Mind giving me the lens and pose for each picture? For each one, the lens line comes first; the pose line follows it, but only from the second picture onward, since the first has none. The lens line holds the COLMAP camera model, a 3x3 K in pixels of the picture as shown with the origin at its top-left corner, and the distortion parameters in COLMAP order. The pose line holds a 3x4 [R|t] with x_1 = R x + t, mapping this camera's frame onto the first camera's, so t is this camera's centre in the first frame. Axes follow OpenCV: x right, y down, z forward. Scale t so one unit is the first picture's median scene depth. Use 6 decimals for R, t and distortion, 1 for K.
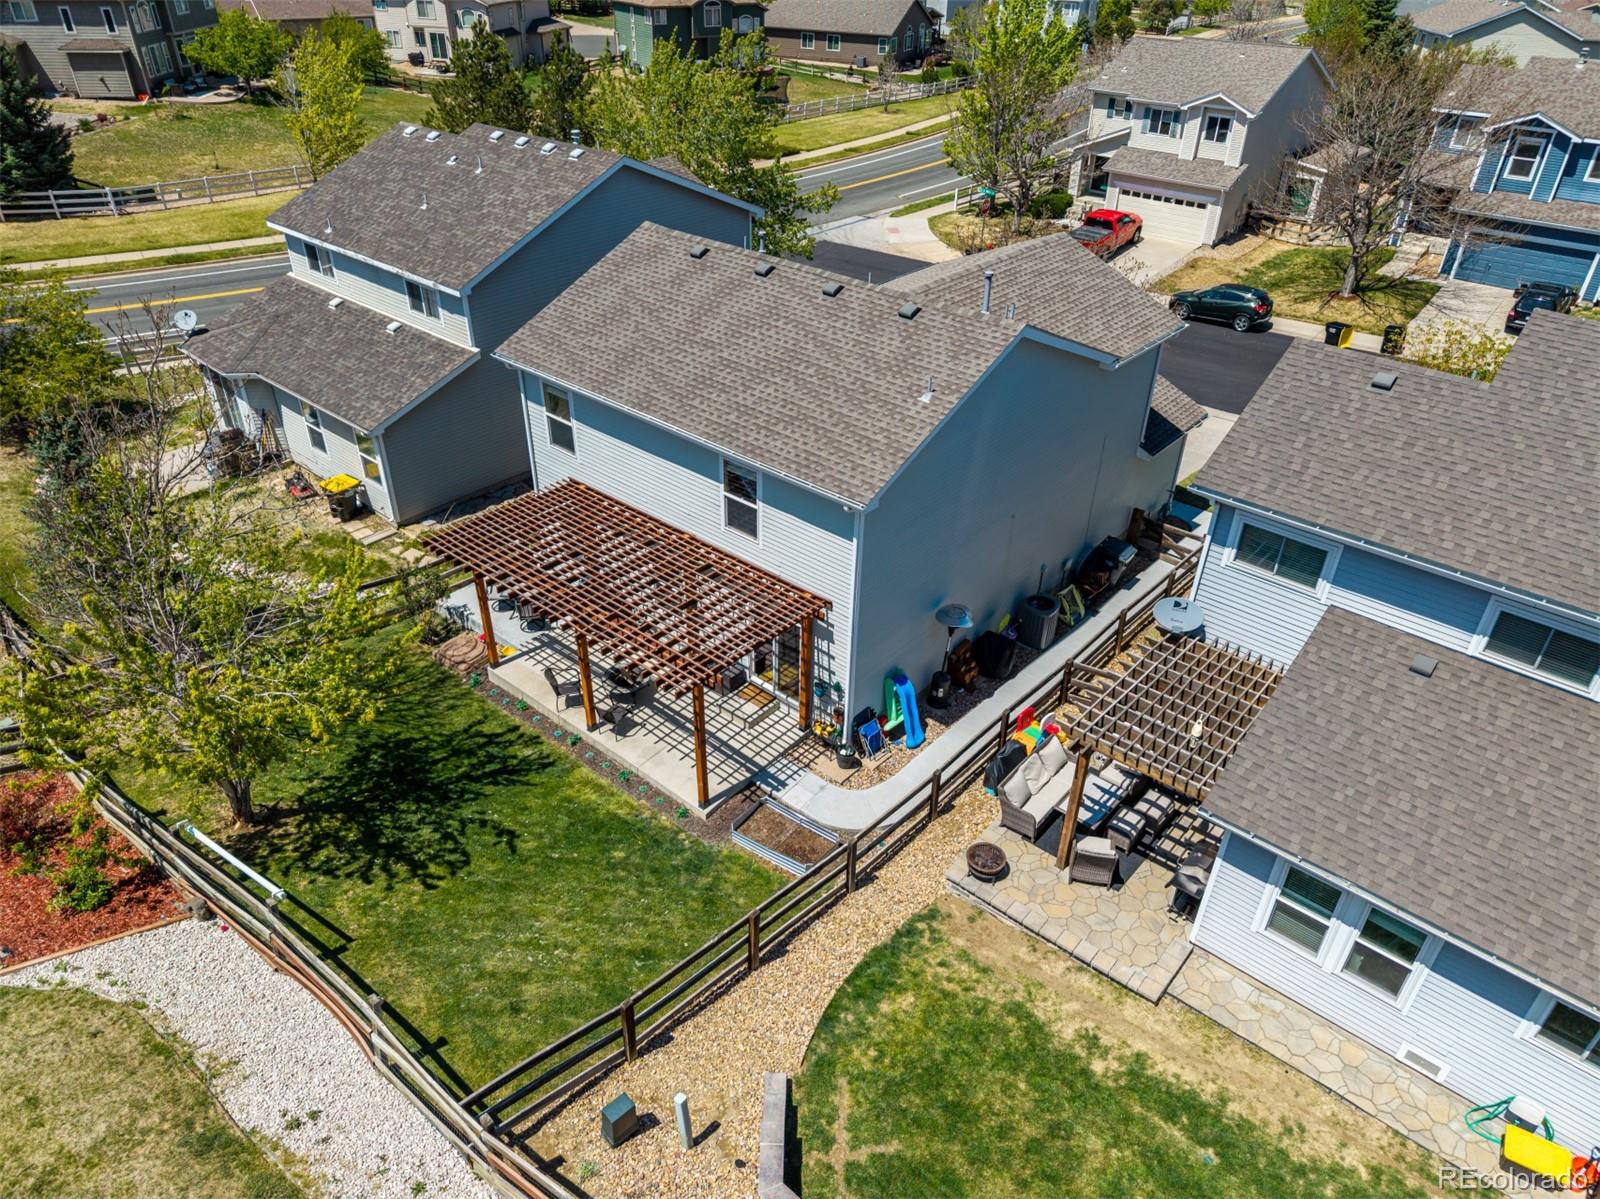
lens RADIAL K [[1071.0, 0, 797.5], [0, 1071.0, 602.6], [0, 0, 1]] dist [0.014079, -0.009317]
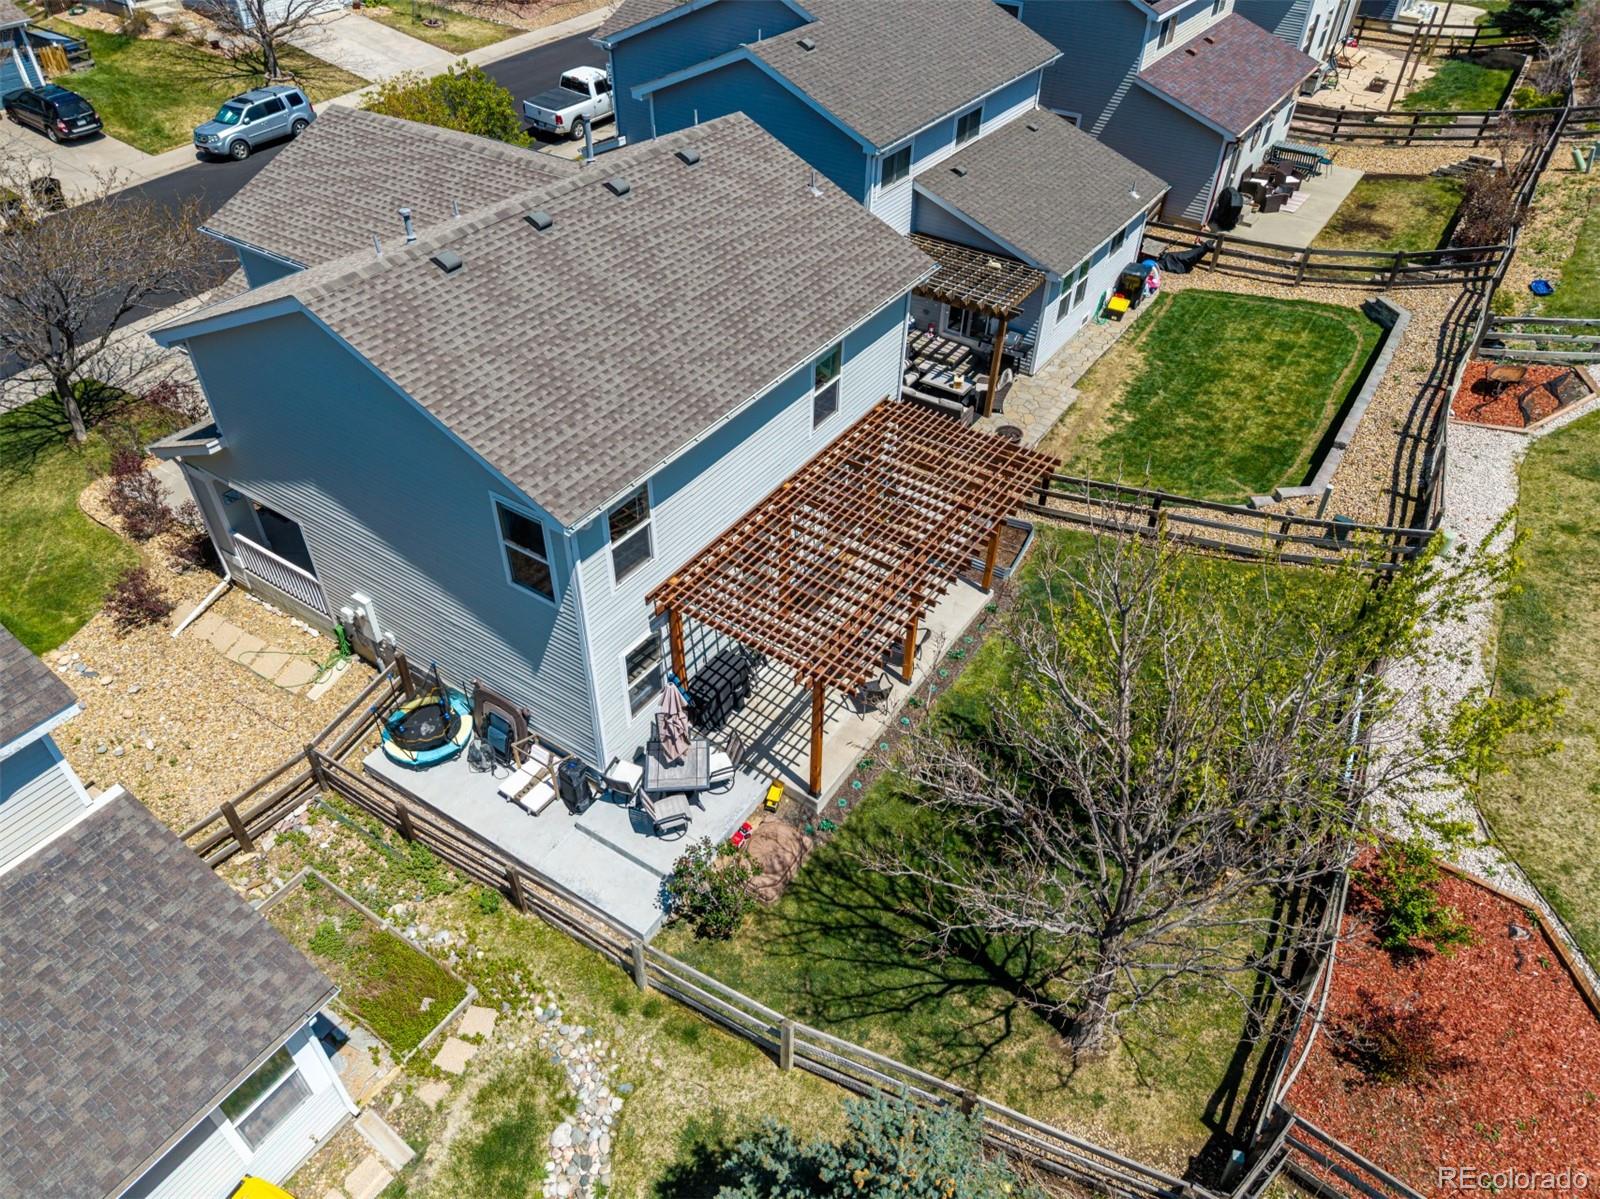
lens RADIAL K [[1071.0, 0, 797.5], [0, 1071.0, 602.6], [0, 0, 1]] dist [0.014079, -0.009317]
pose [[-0.125681, -0.662698, 0.738265, -0.386829], [0.529120, 0.584709, 0.614937, -0.255616], [-0.839188, 0.467917, 0.277160, 0.375600]]
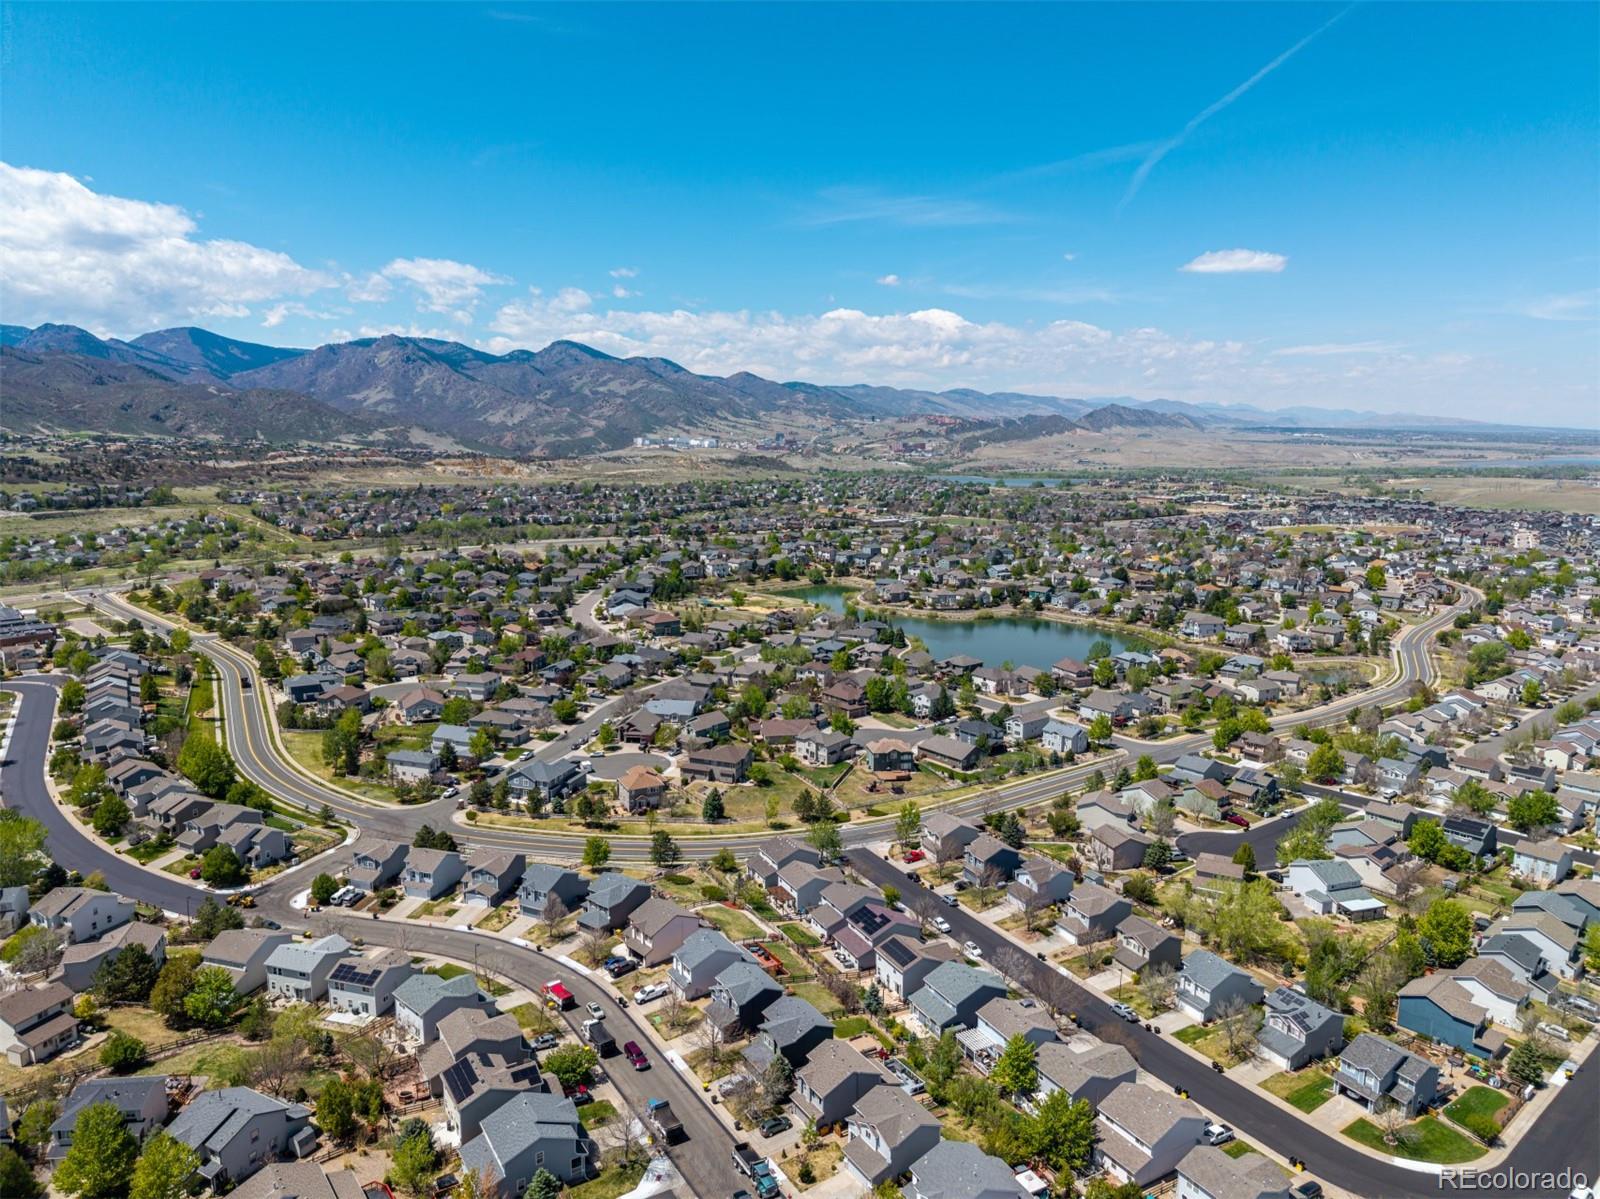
lens RADIAL K [[1071.0, 0, 797.5], [0, 1071.0, 602.6], [0, 0, 1]] dist [0.014079, -0.009317]
pose [[0.924398, 0.042645, -0.379039, 1.948238], [-0.195477, 0.906278, -0.374764, 0.656110], [0.327533, 0.420525, 0.846098, -4.599633]]
